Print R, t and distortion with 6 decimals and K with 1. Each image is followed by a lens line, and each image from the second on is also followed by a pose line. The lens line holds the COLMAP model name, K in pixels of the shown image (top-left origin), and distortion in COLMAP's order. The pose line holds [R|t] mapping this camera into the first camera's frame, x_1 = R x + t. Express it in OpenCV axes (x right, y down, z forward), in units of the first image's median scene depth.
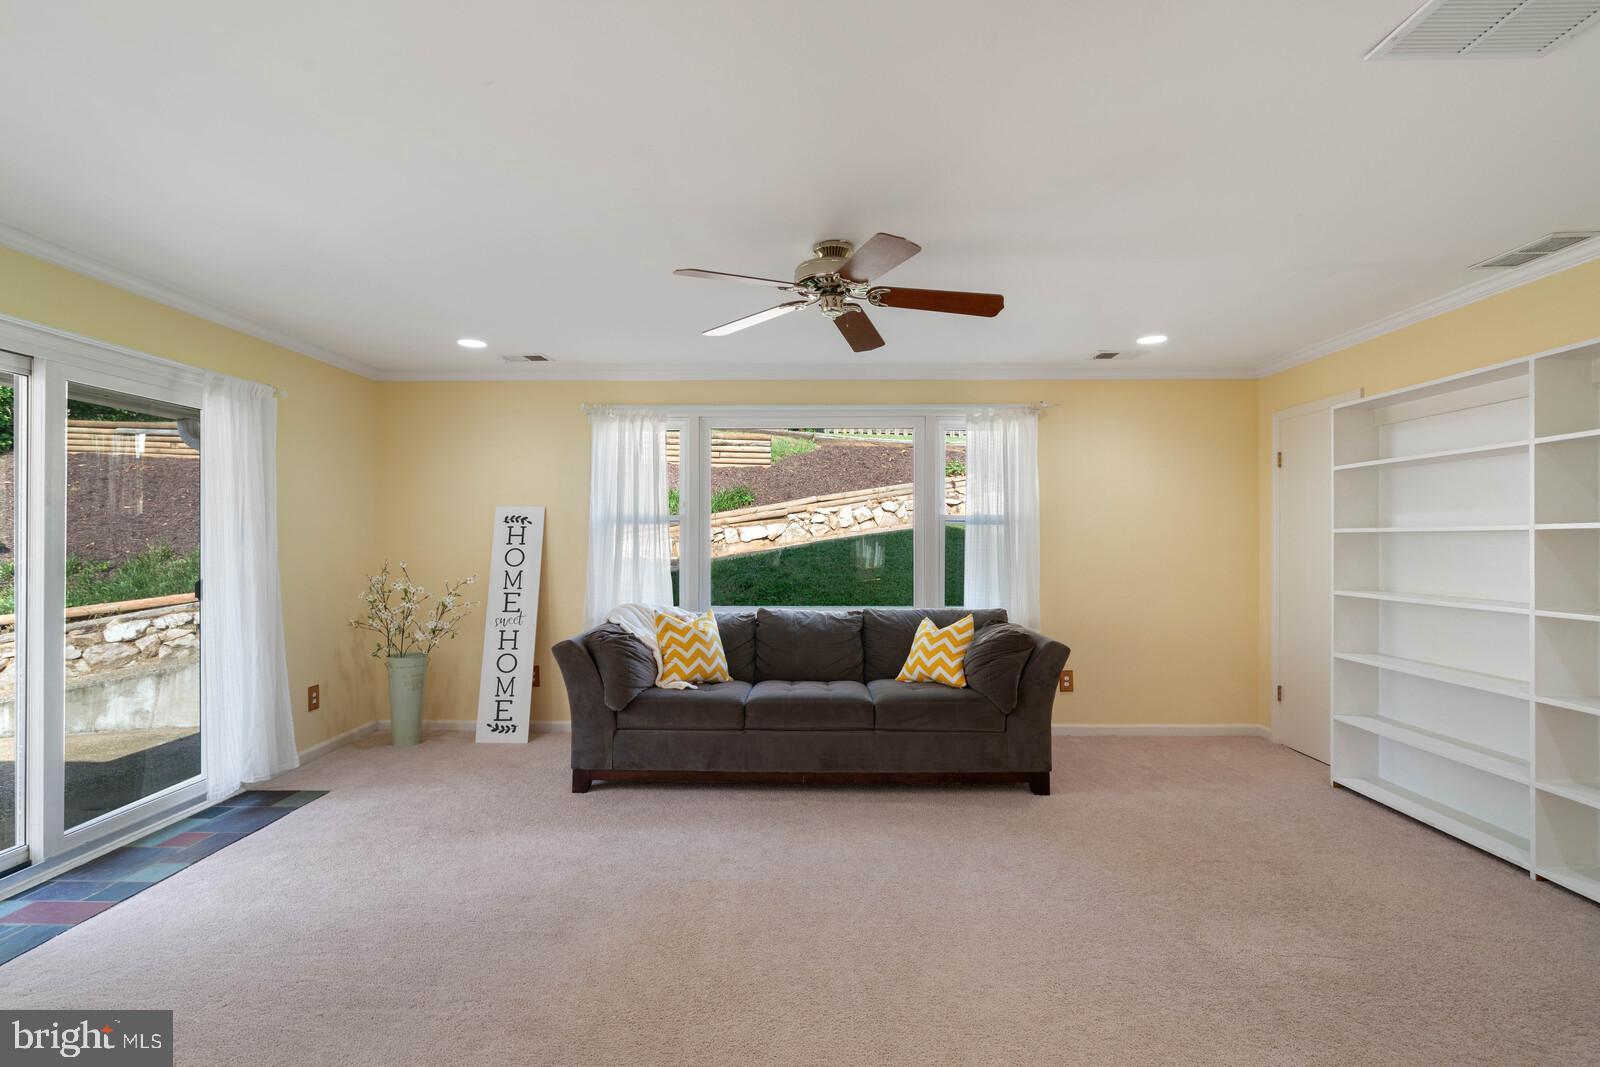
lens RADIAL K [[727.6, 0, 787.9], [0, 727.6, 540.2], [0, 0, 1]] dist [-0.007646, 0.003942]
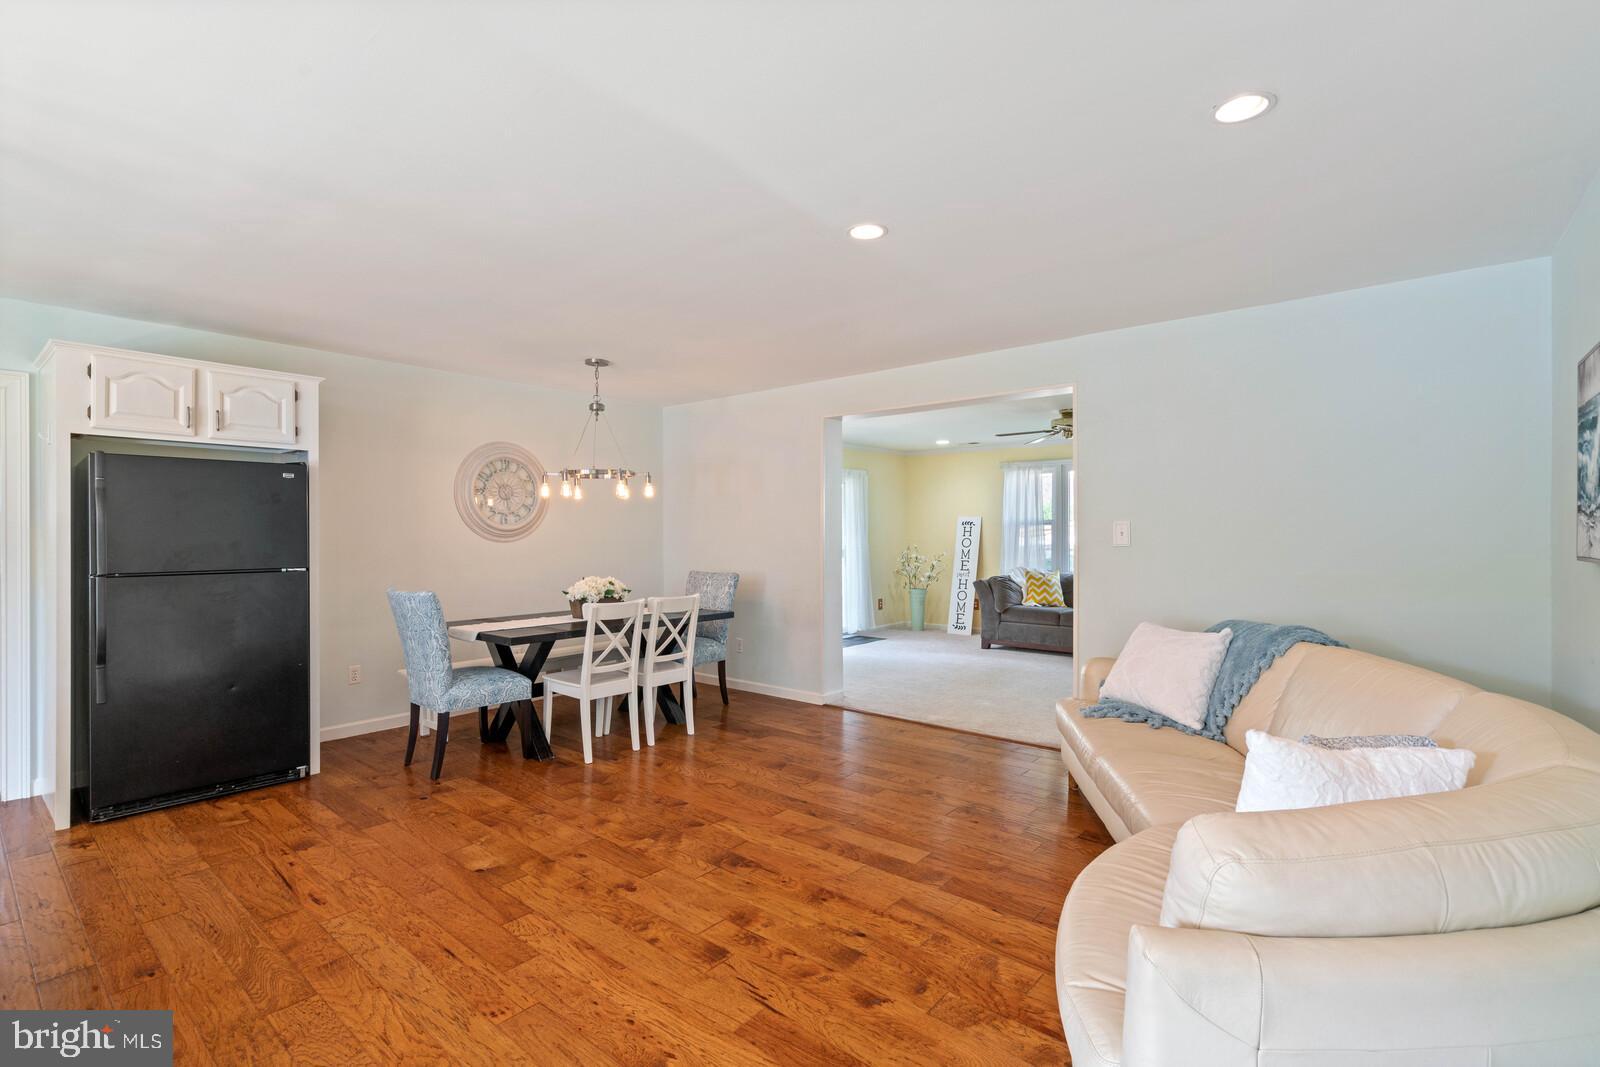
lens RADIAL K [[727.6, 0, 801.0], [0, 727.6, 535.8], [0, 0, 1]] dist [-0.007646, 0.003942]
pose [[0.780059, -0.001596, -0.625704, 0.582597], [0.002328, 0.999997, 0.000352, 0.003619], [0.625702, -0.001731, 0.780061, -0.938560]]
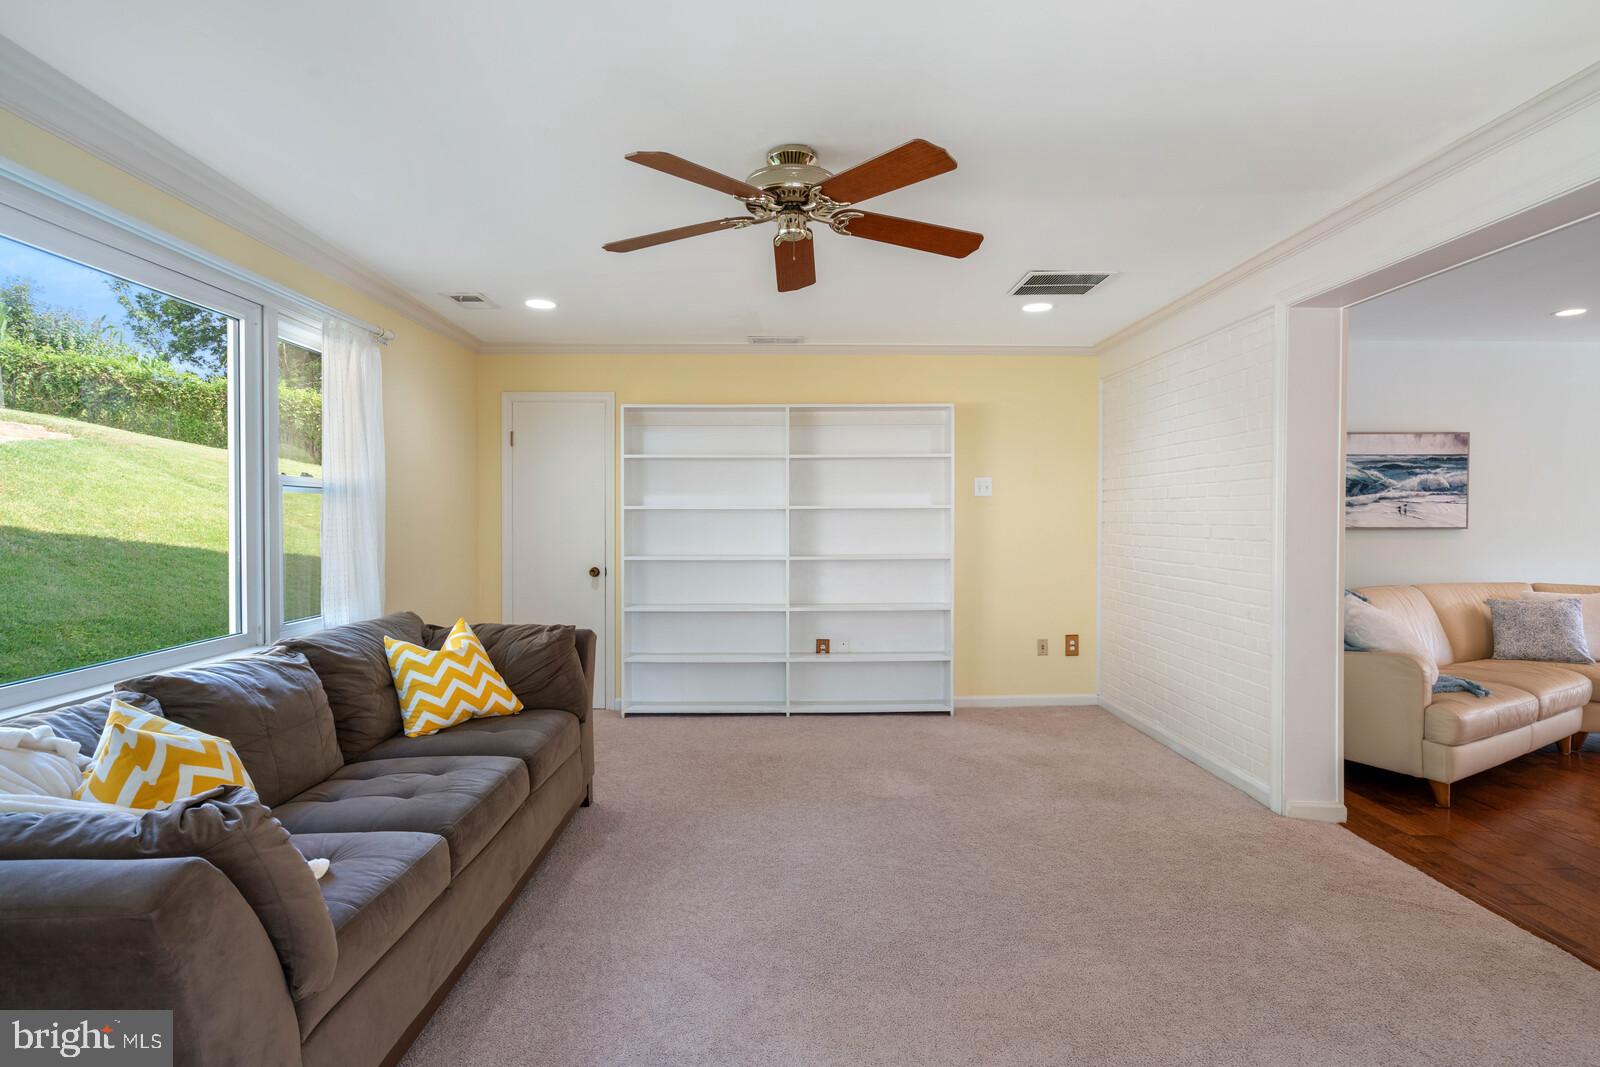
lens RADIAL K [[821.5, 0, 804.4], [0, 821.5, 524.2], [0, 0, 1]] dist [0.003301, 0.001095]
pose [[-0.046358, -0.011170, 0.998862, -0.580566], [0.001182, 0.999936, 0.011237, -0.000803], [-0.998924, 0.001702, -0.046342, 0.694794]]
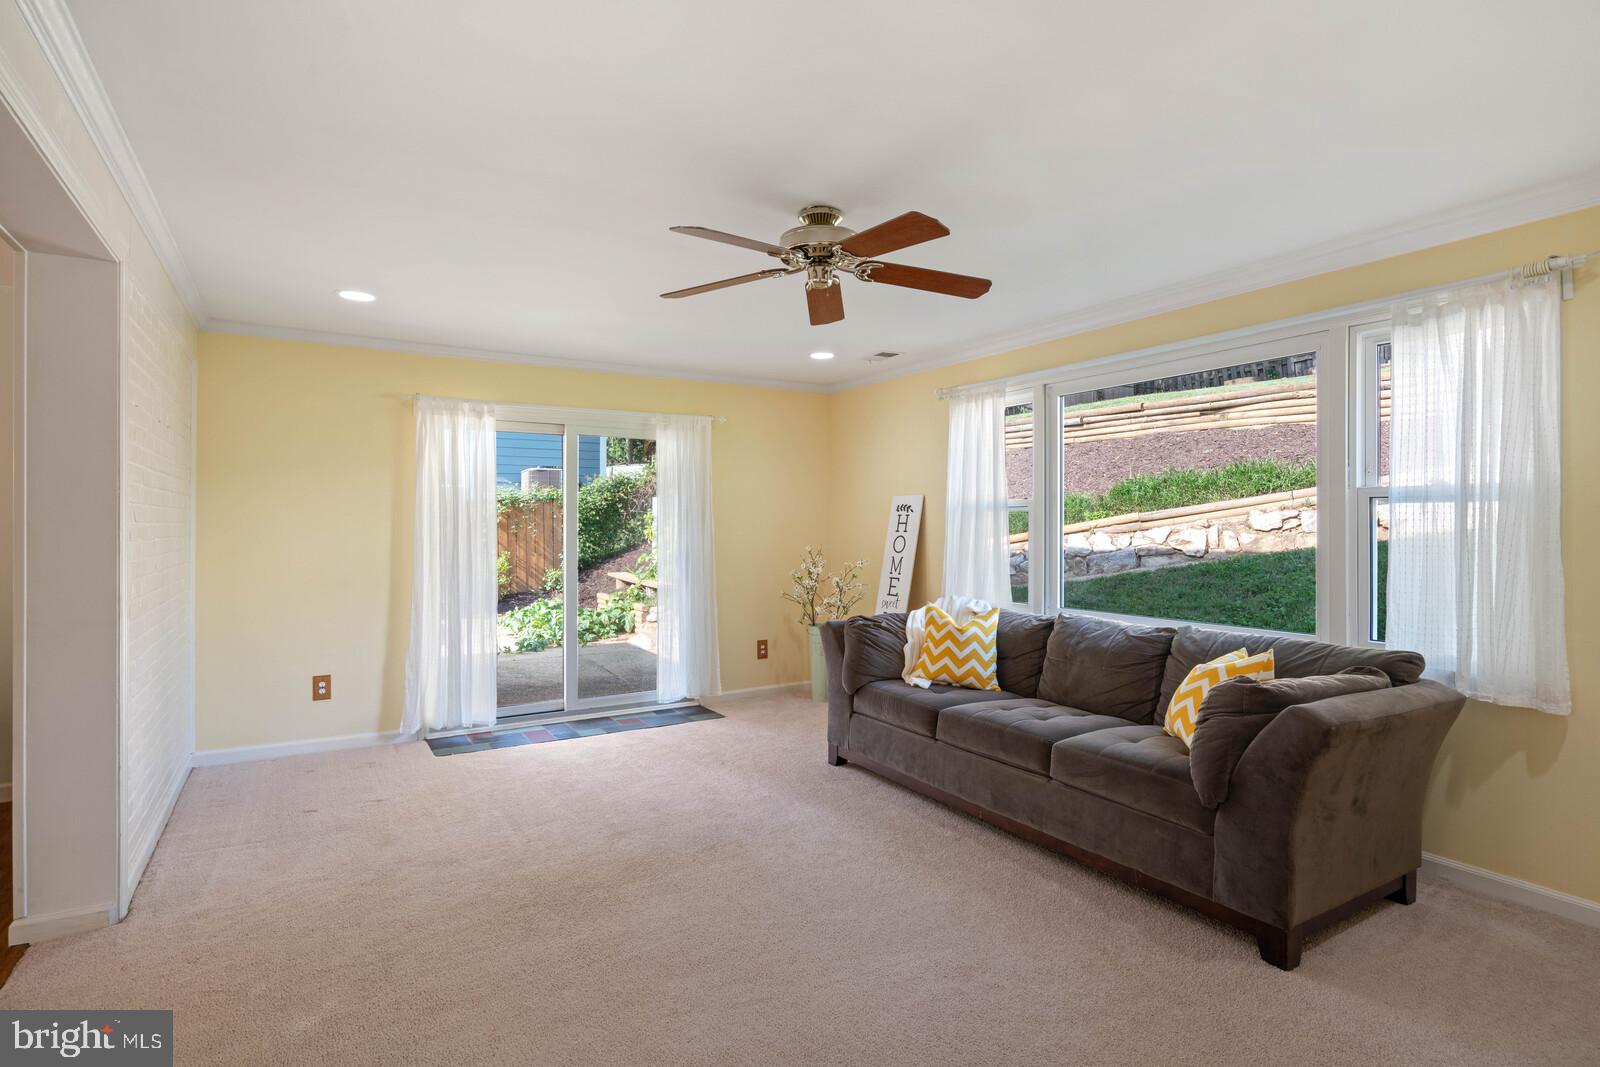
lens RADIAL K [[821.5, 0, 796.8], [0, 821.5, 519.6], [0, 0, 1]] dist [0.003301, 0.001095]
pose [[0.528179, -0.005546, -0.849115, 0.636090], [-0.000905, 0.999974, -0.007094, -0.003747], [0.849132, 0.004516, 0.528161, 0.282985]]
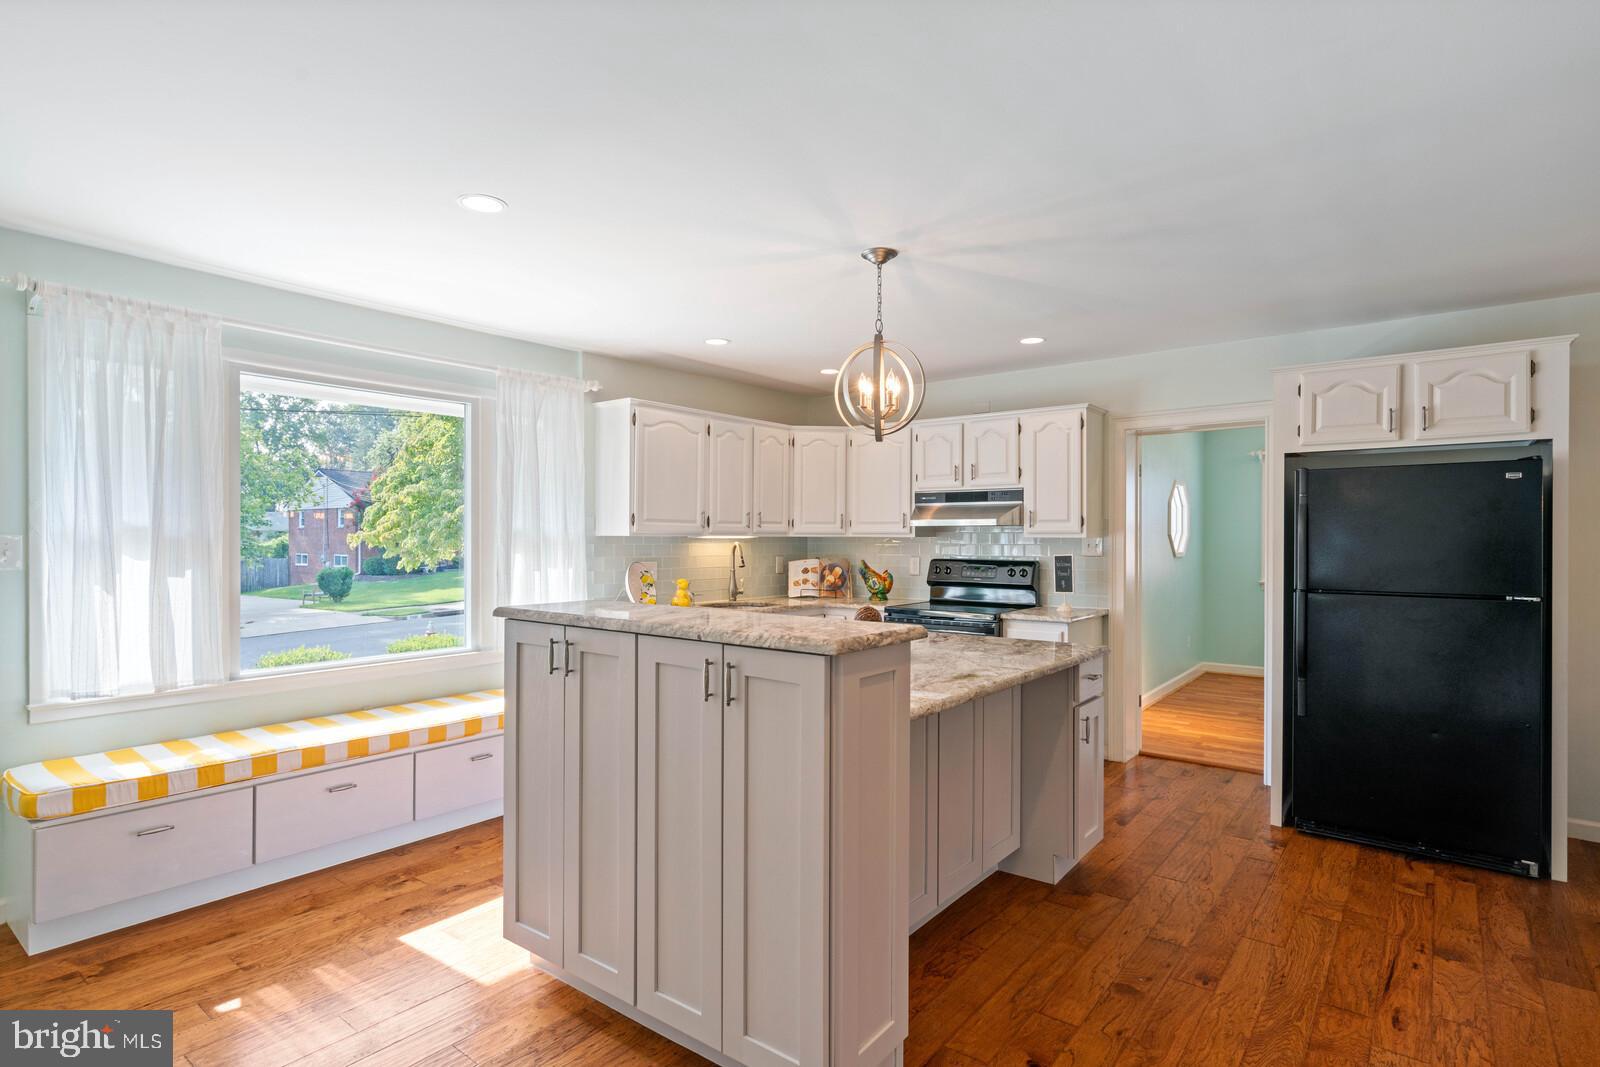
lens RADIAL K [[821.5, 0, 791.9], [0, 821.5, 539.4], [0, 0, 1]] dist [0.003301, 0.001095]
pose [[-0.606211, 0.000406, -0.795304, 0.562631], [-0.003321, 0.999990, 0.003042, -0.011762], [0.795297, 0.004485, -0.606204, -0.699863]]
